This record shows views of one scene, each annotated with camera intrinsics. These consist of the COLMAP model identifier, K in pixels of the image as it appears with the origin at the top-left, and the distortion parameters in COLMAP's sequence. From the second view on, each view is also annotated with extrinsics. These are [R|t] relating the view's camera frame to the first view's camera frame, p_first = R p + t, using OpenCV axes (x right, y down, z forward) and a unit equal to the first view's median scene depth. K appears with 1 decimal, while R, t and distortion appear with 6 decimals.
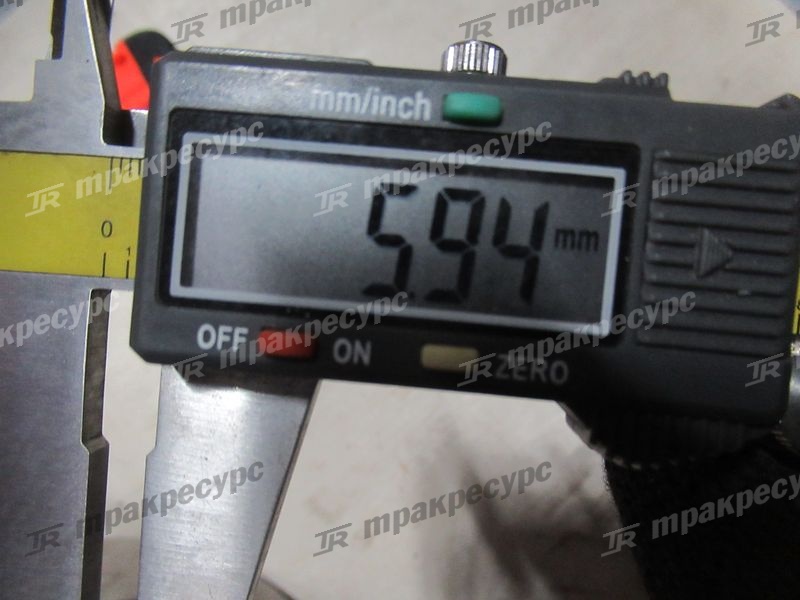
lens RADIAL K [[624.3, 0, 378.8], [0, 624.3, 302.7], [0, 0, 1]] dist [0.011987, -0.000097]
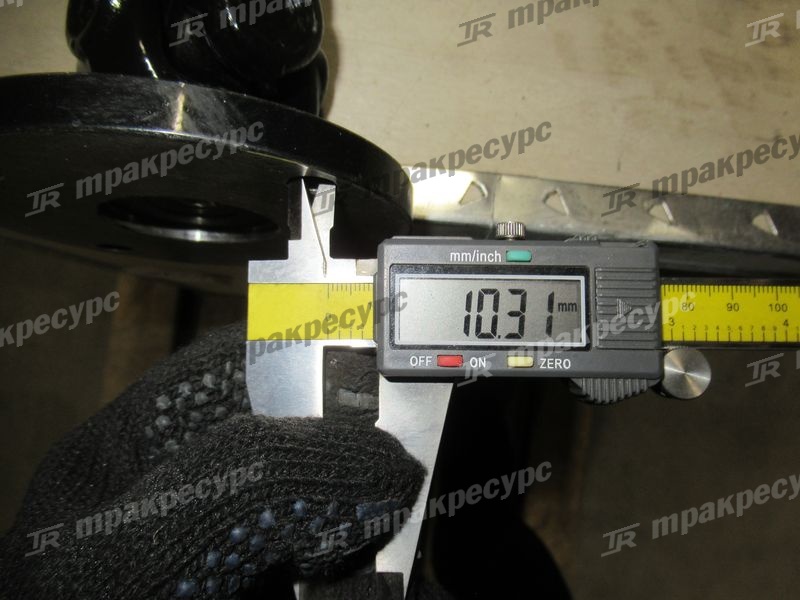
lens RADIAL K [[588.2, 0, 395.8], [0, 588.2, 301.5], [0, 0, 1]] dist [0.005750, -0.008750]
pose [[0.996084, -0.075582, 0.045880, -0.425594], [0.080815, 0.988778, -0.125643, 0.103989], [-0.035869, 0.128858, 0.991014, -1.167140]]
